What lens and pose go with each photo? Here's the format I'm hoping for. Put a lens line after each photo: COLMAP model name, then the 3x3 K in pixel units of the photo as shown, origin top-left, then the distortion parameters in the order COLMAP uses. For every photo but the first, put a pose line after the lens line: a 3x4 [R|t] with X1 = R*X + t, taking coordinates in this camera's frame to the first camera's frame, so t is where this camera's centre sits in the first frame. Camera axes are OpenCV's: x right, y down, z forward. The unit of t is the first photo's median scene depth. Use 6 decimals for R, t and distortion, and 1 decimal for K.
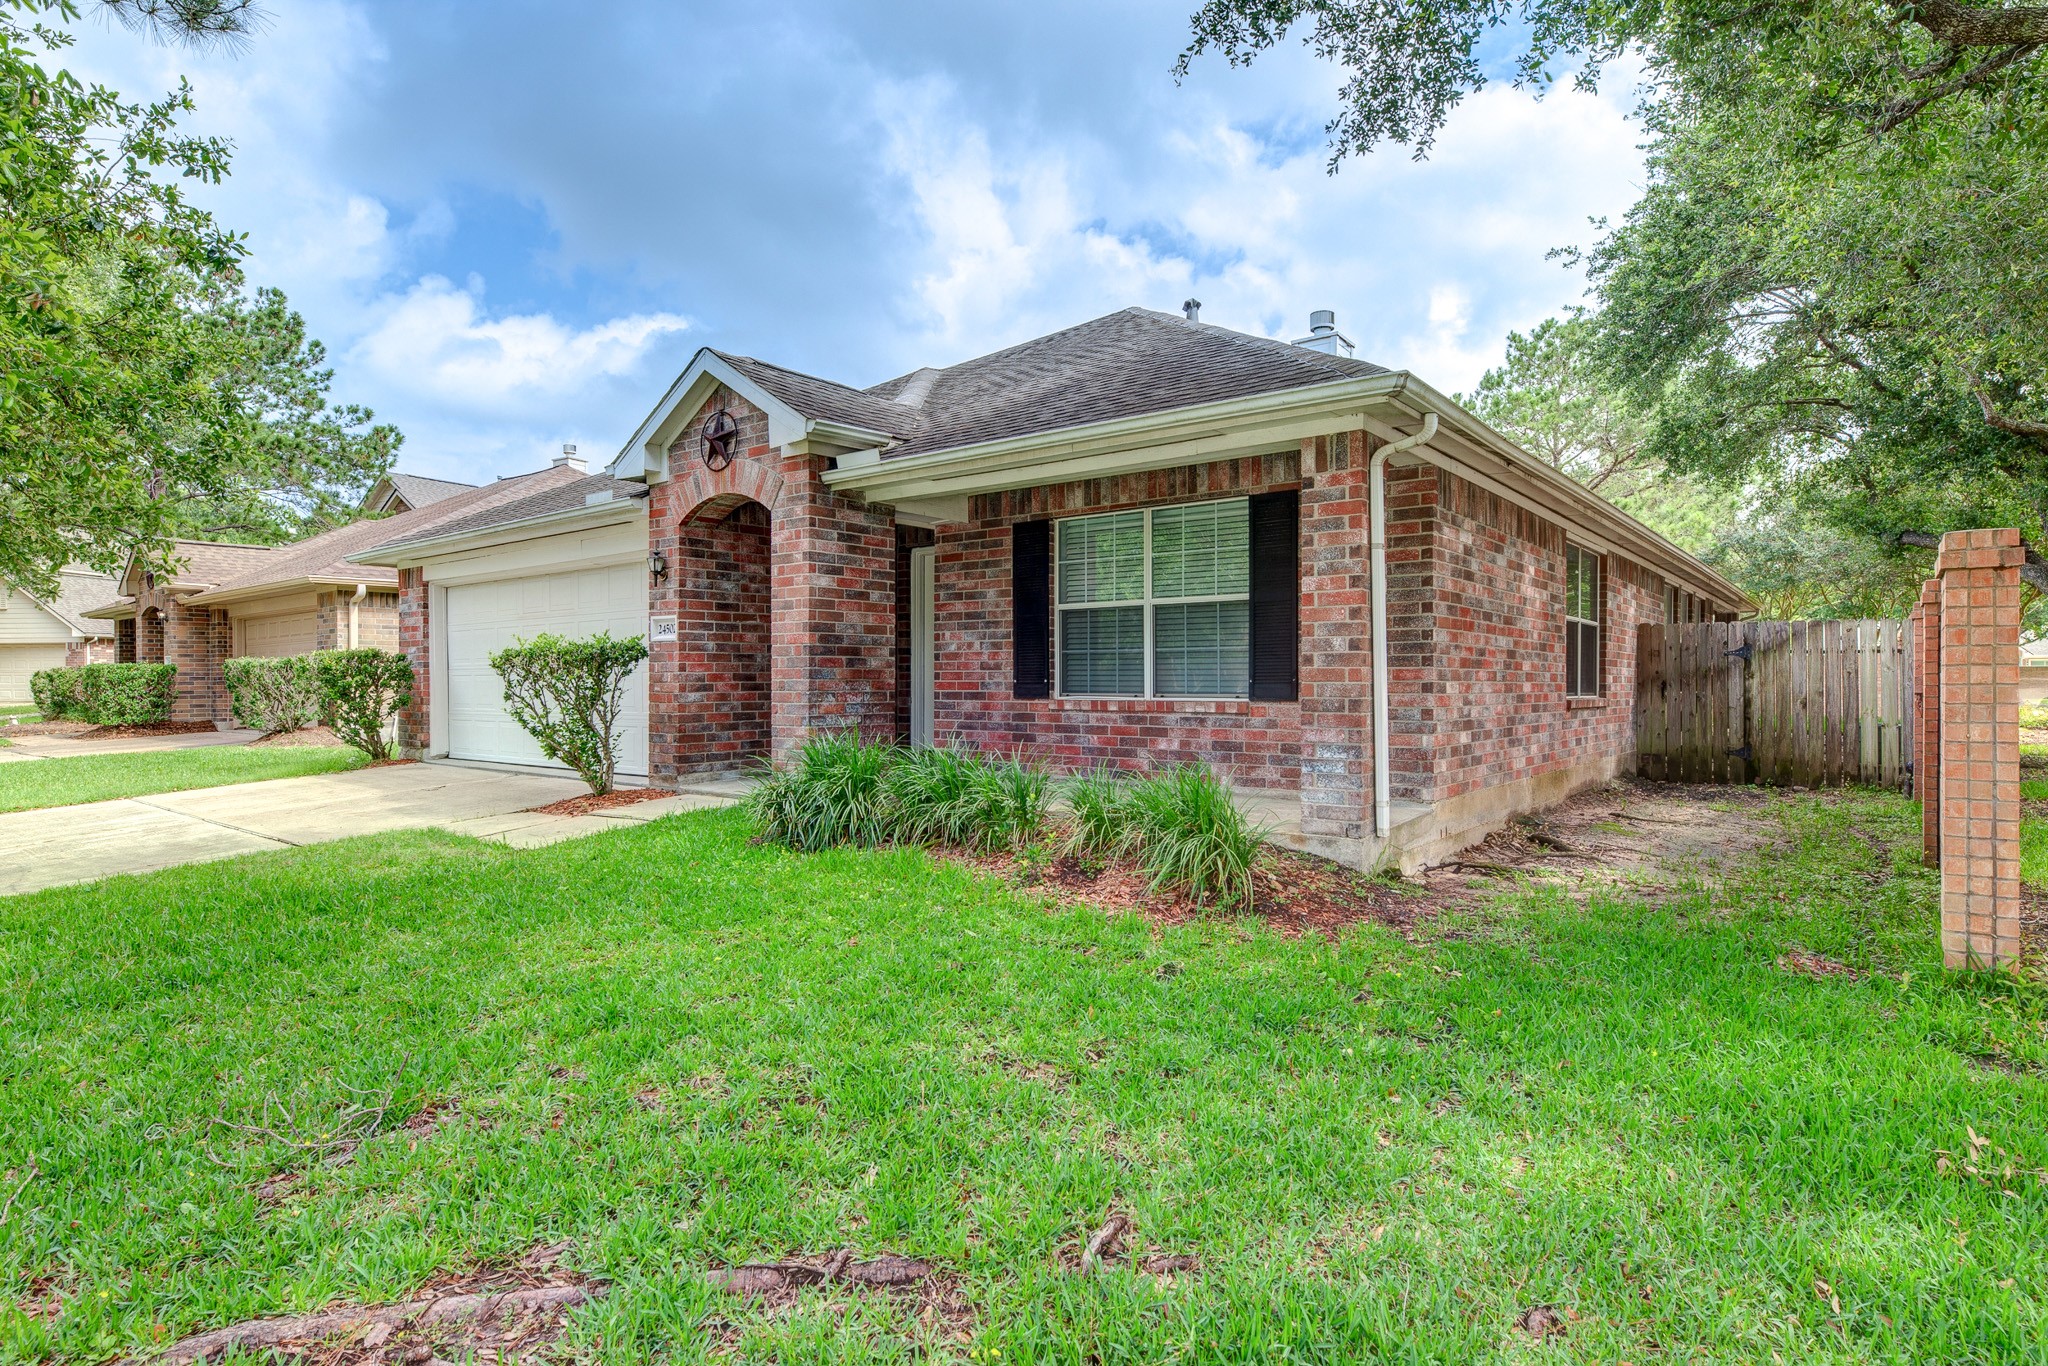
lens RADIAL K [[1062.4, 0, 1017.3], [0, 1062.4, 681.1], [0, 0, 1]] dist [0.000145, -0.000071]
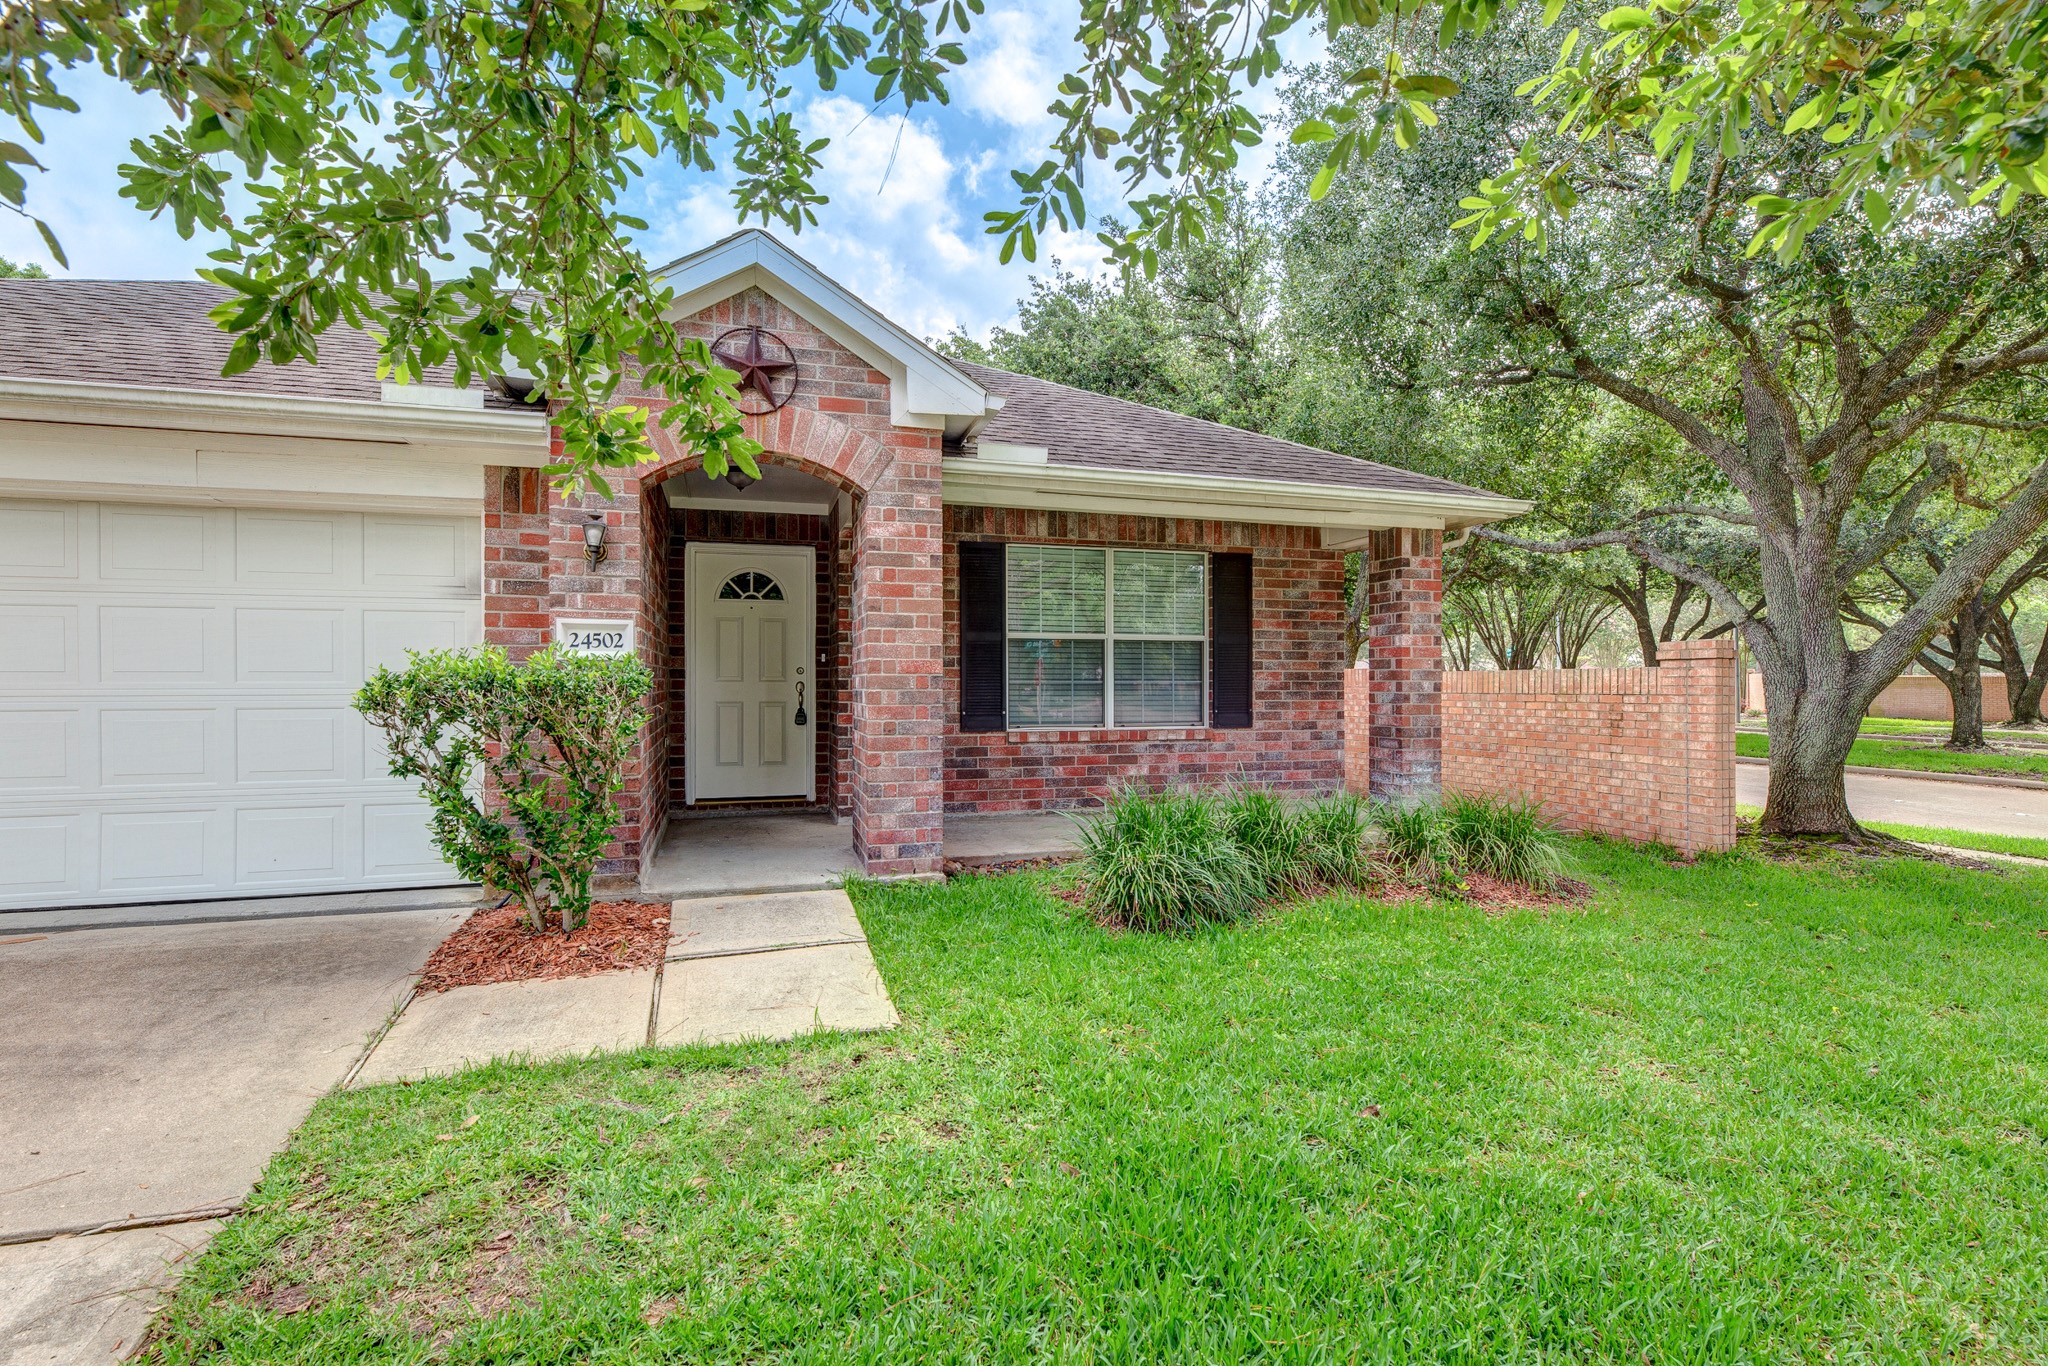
lens RADIAL K [[963.1, 0, 1020.8], [0, 963.1, 680.8], [0, 0, 1]] dist [0.000693, 0.000013]
pose [[0.570845, 0.006961, 0.821028, -0.704473], [-0.000765, 0.999968, -0.007946, -0.022722], [-0.821057, 0.003908, 0.570832, 0.519006]]
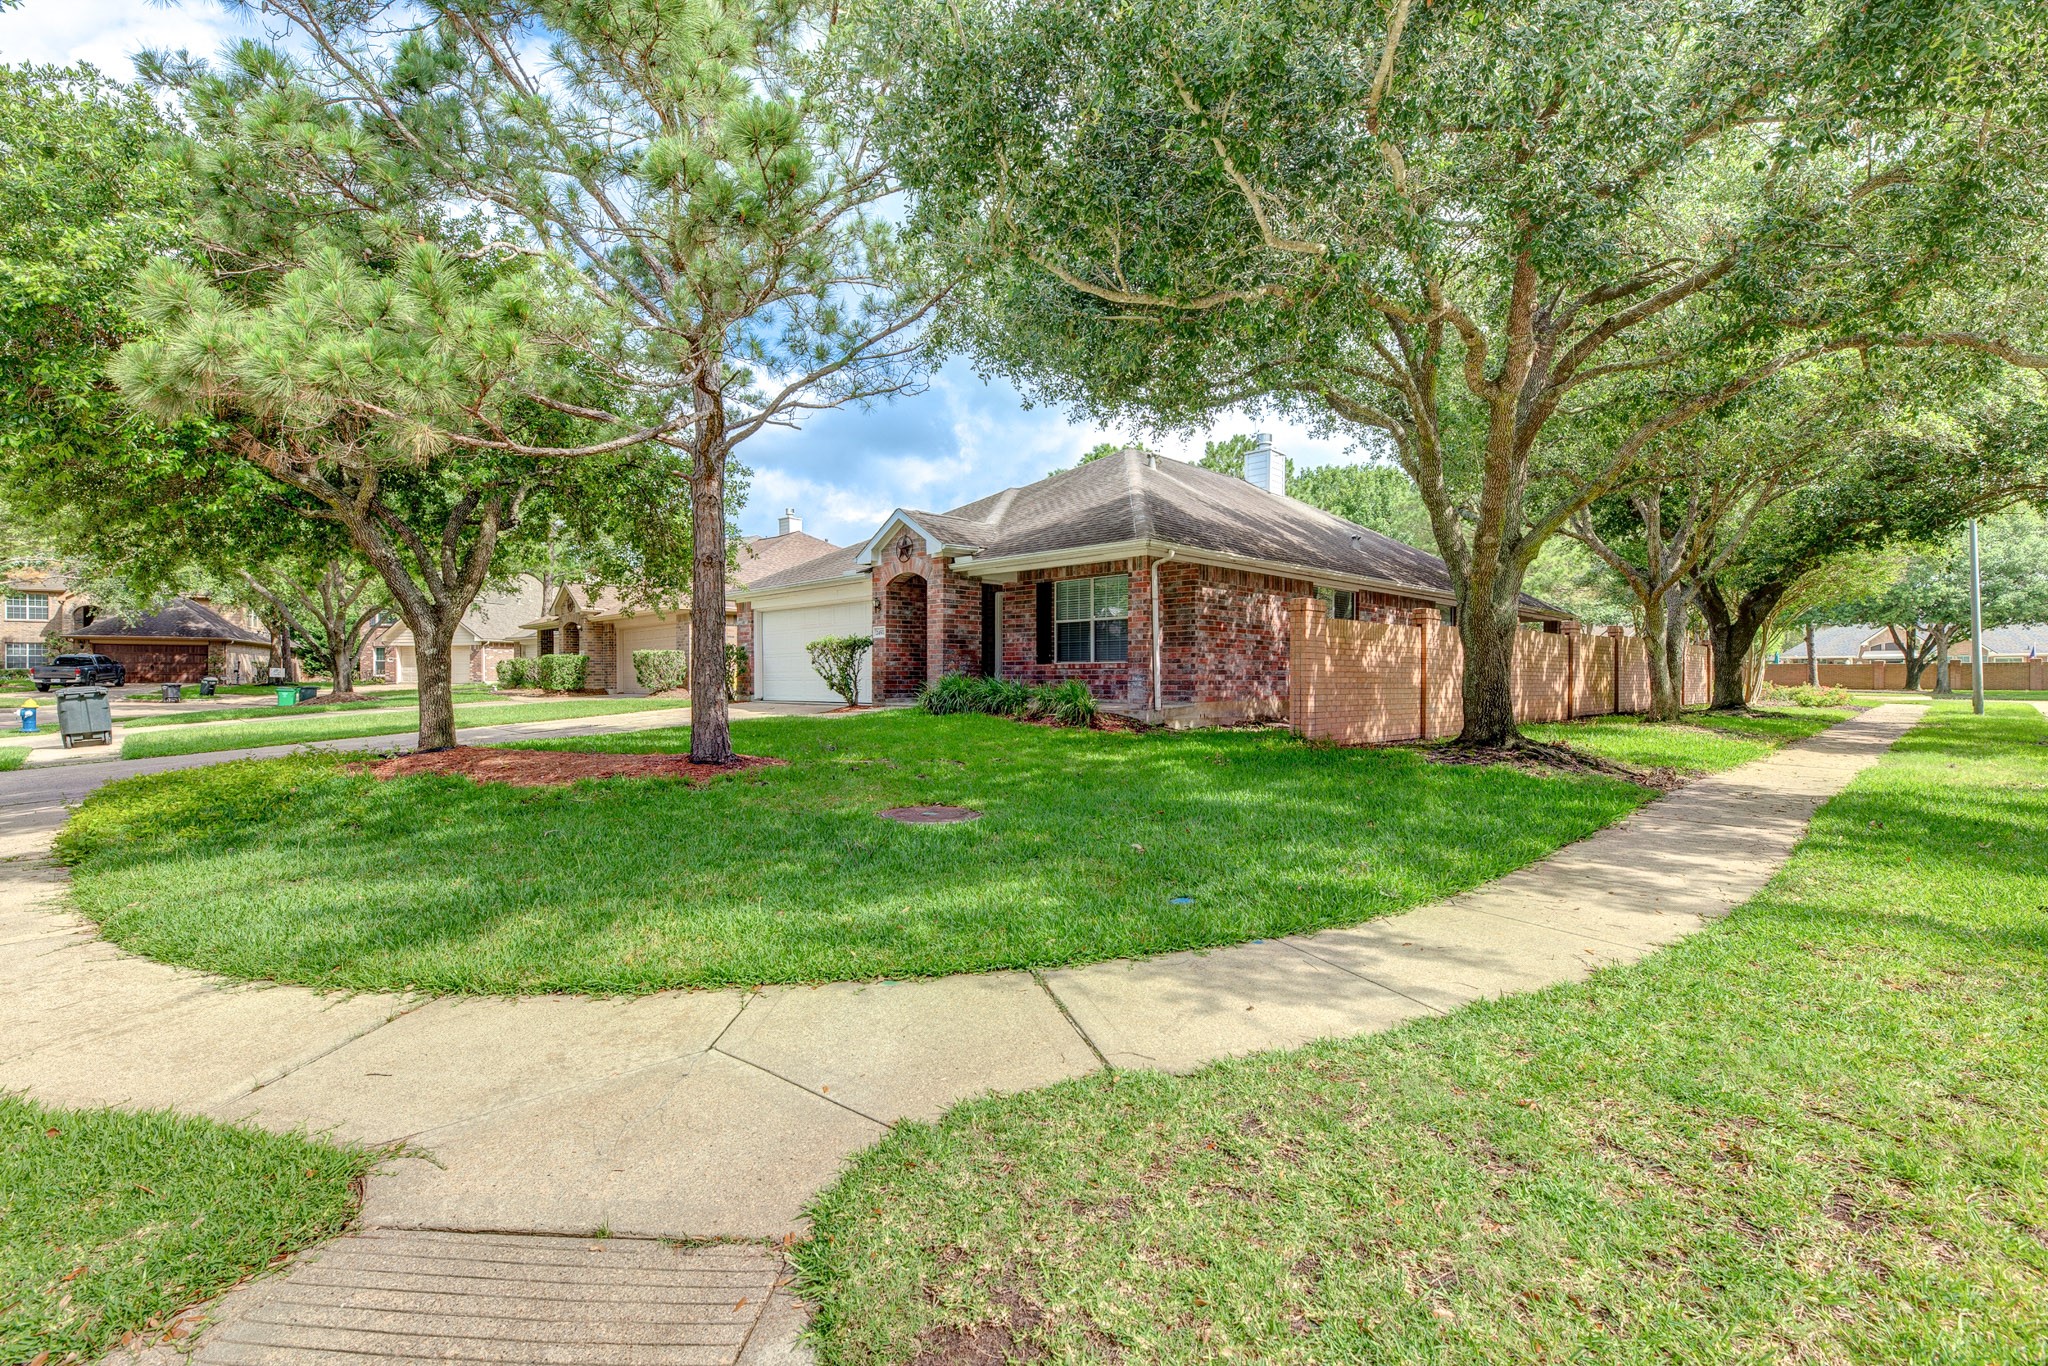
lens RADIAL K [[889.5, 0, 1018.5], [0, 889.5, 681.3], [0, 0, 1]] dist [-0.002098, -0.000455]
pose [[0.992755, 0.003107, -0.120120, 0.192011], [-0.002848, 0.999993, 0.002322, 0.051161], [0.120126, -0.001963, 0.992757, -0.866872]]
